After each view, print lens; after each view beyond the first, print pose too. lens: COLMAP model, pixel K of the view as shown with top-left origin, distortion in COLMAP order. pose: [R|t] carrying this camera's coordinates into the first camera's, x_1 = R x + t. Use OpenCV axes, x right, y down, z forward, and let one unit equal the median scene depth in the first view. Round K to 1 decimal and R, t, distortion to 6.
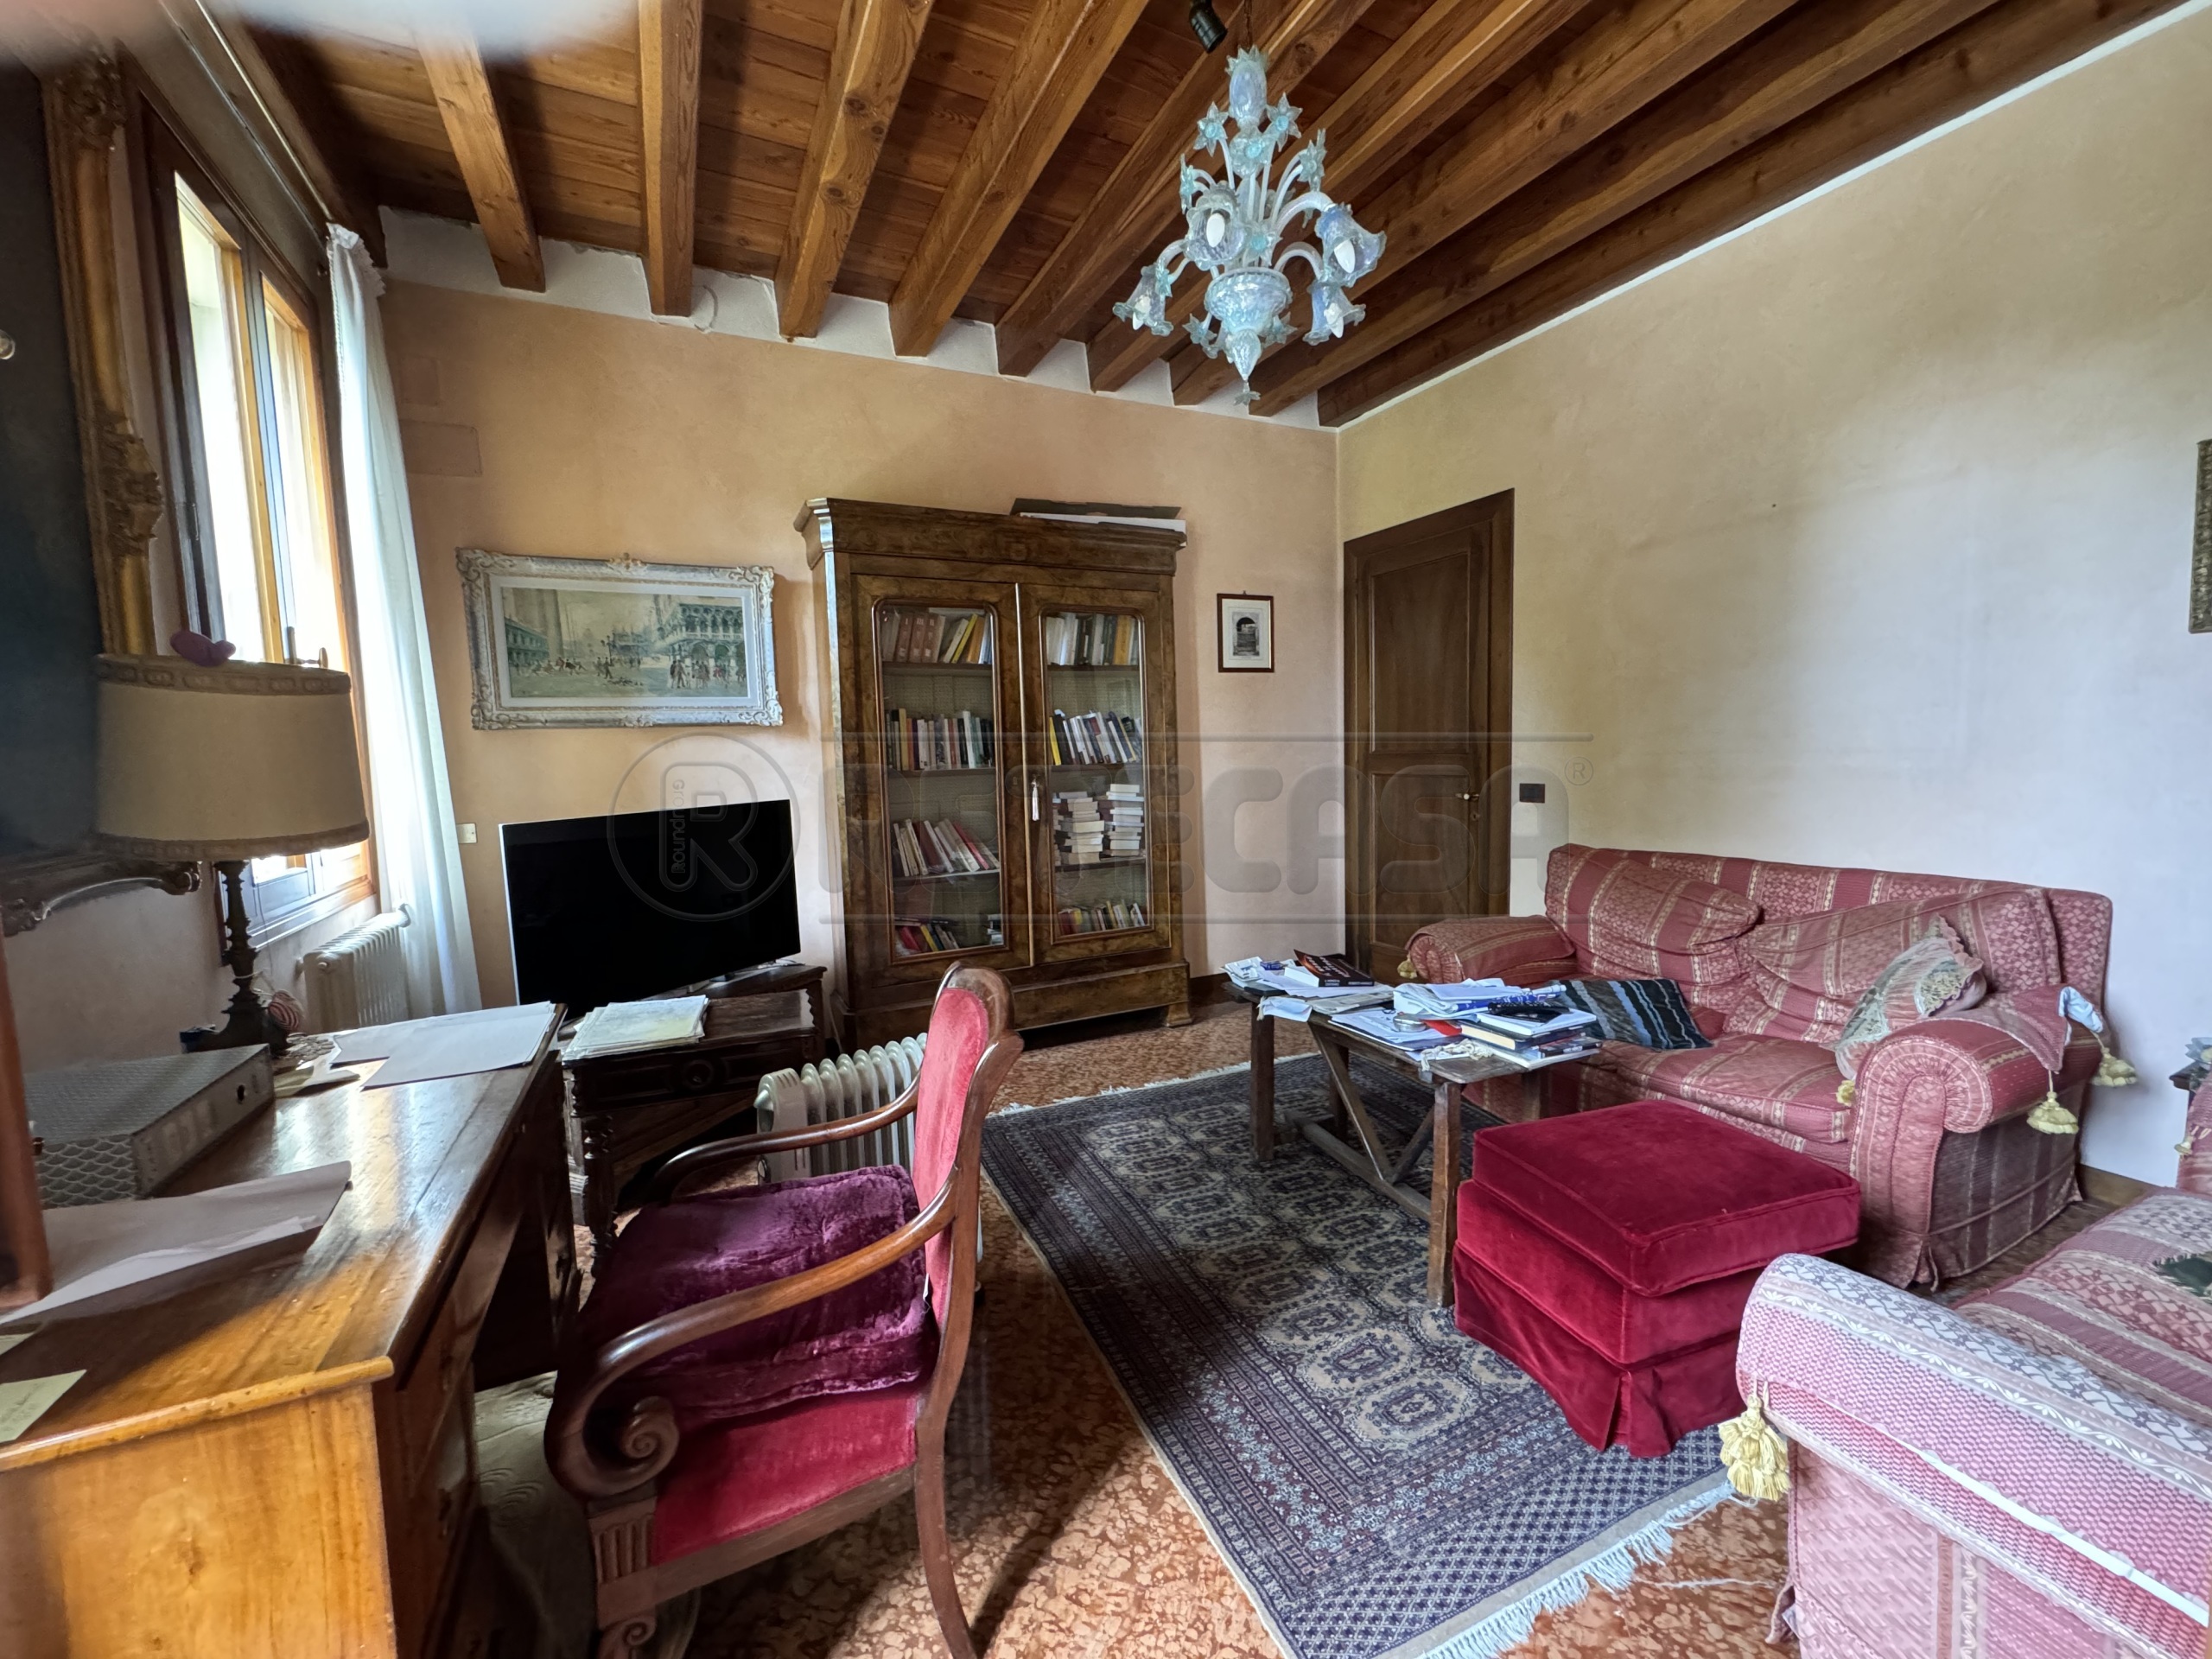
lens RADIAL K [[878.4, 0, 1107.2], [0, 878.4, 835.2], [0, 0, 1]] dist [-0.007250, 0.000816]
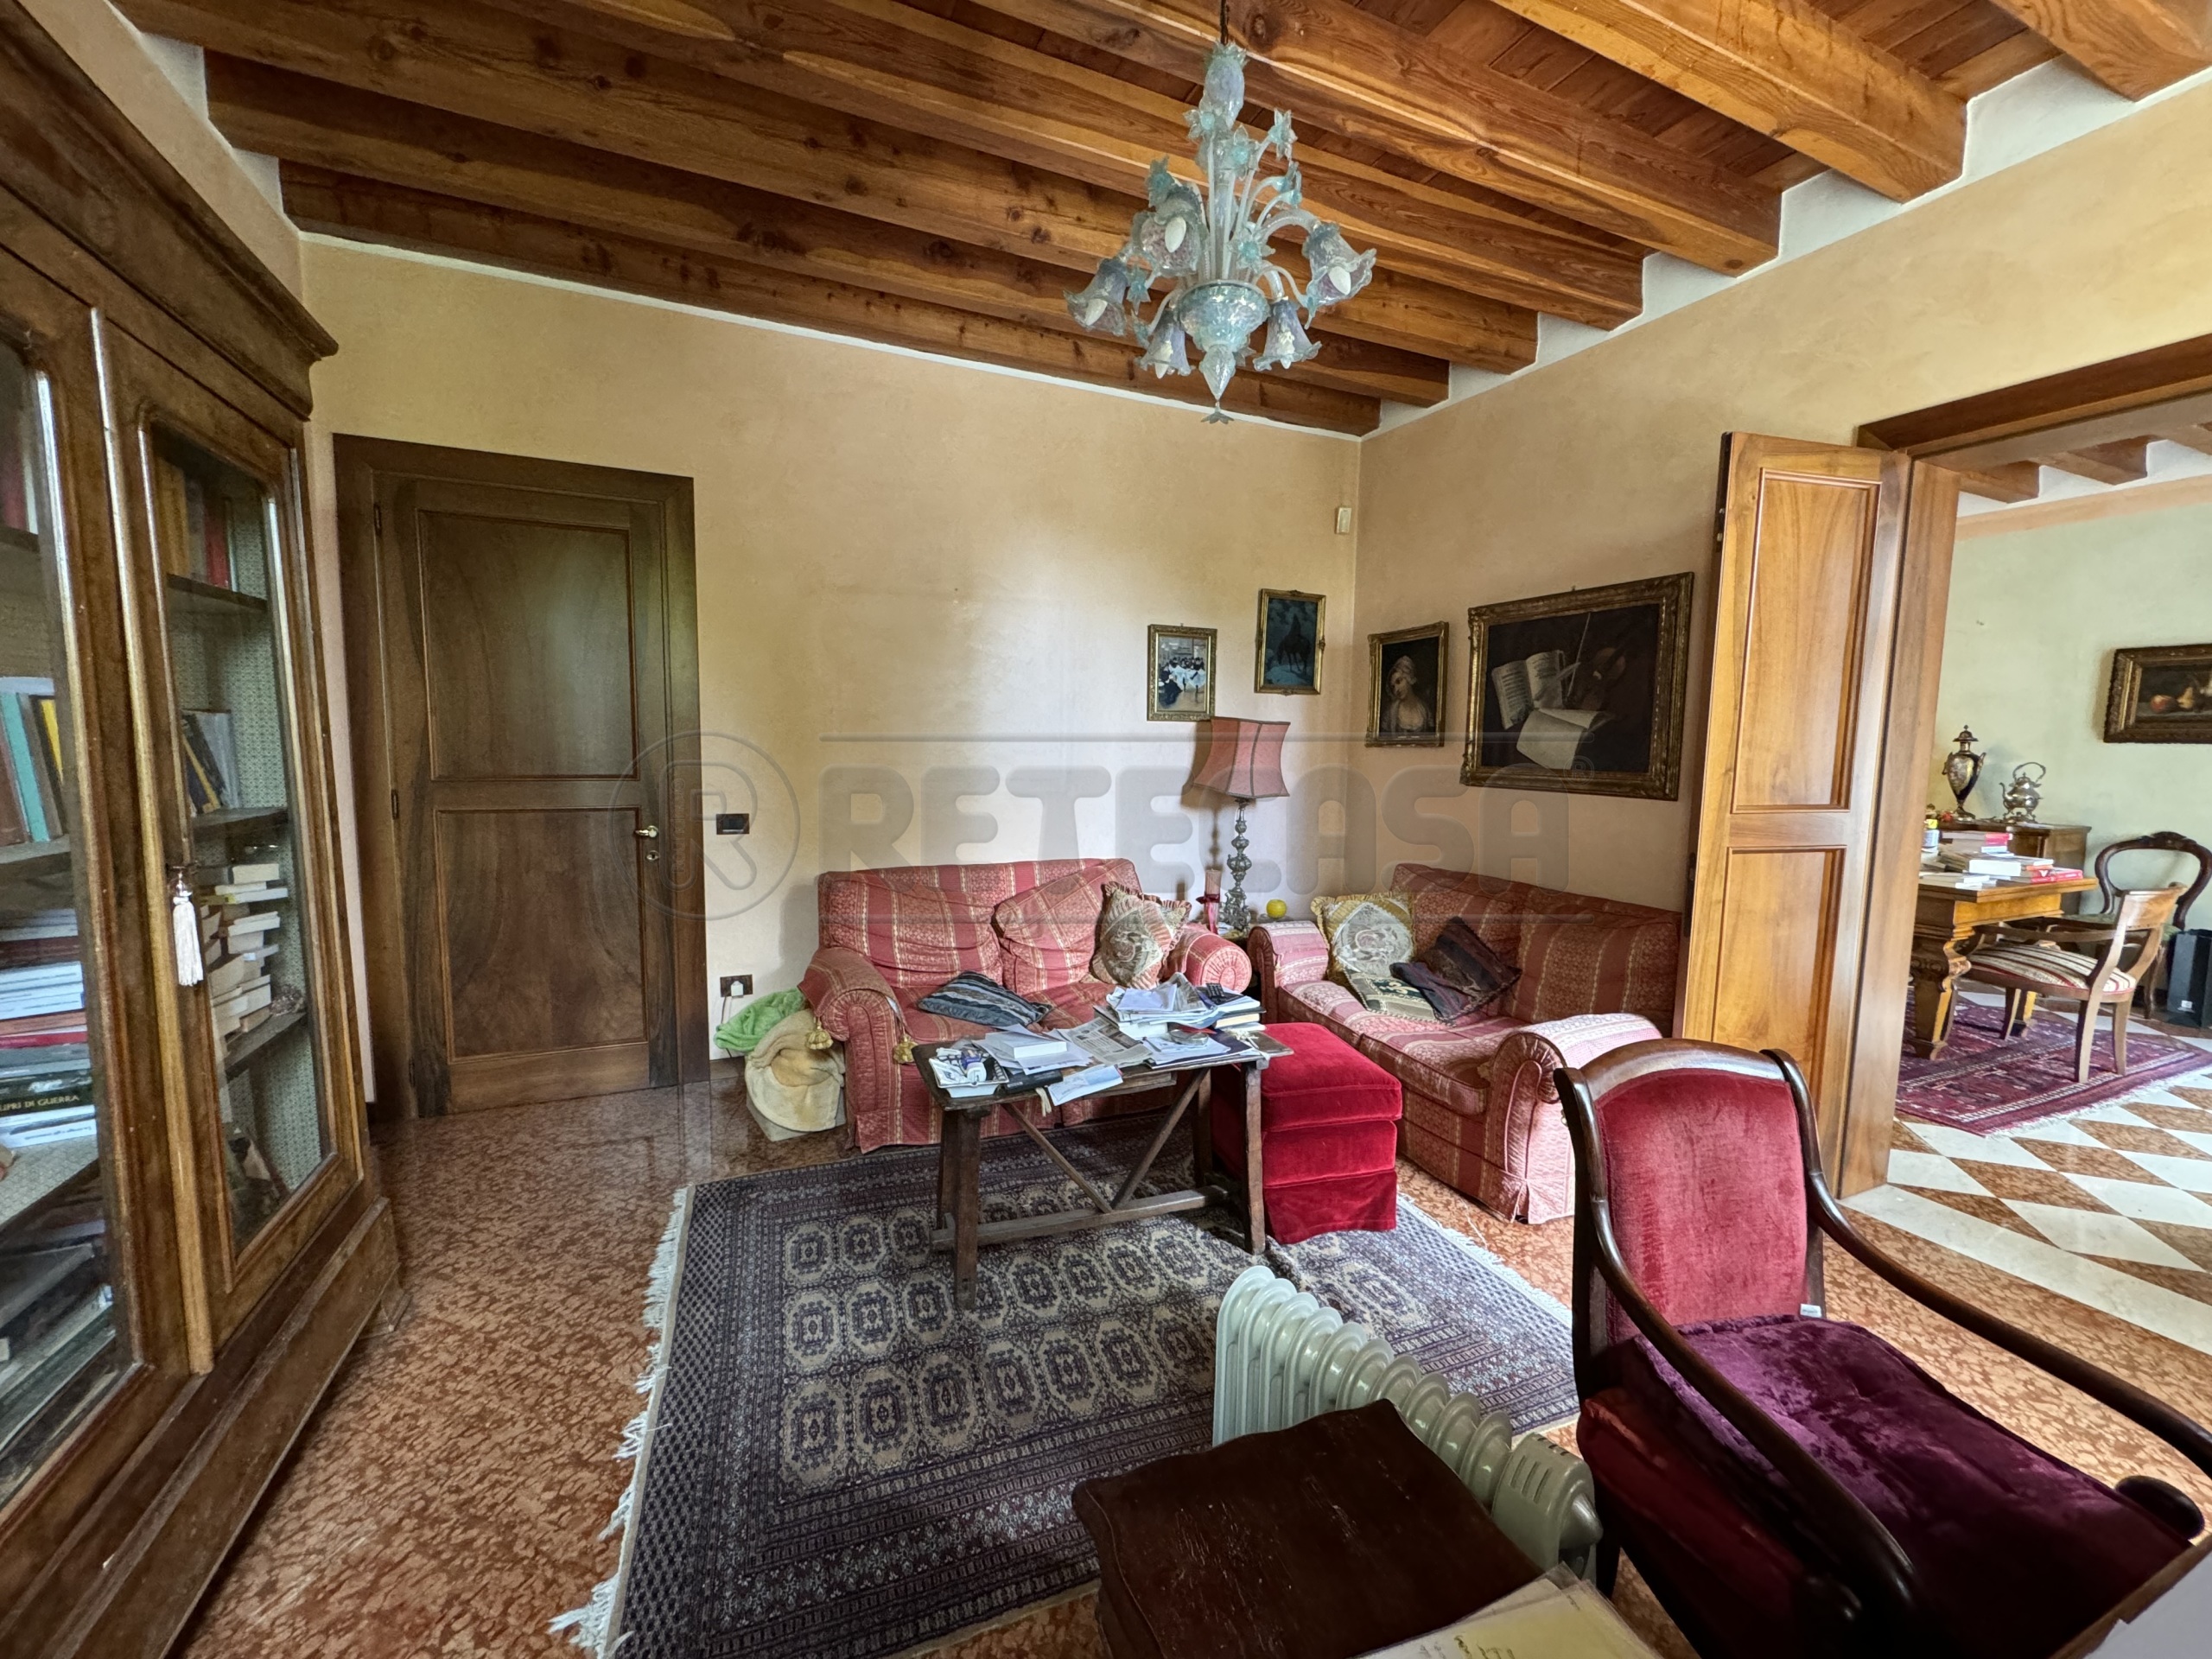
lens RADIAL K [[878.4, 0, 1104.6], [0, 878.4, 830.9], [0, 0, 1]] dist [-0.007250, 0.000816]
pose [[0.039731, -0.072548, 0.996573, -0.474799], [0.082144, 0.994222, 0.069102, -0.082915], [-0.995828, 0.079117, 0.045461, 0.659733]]
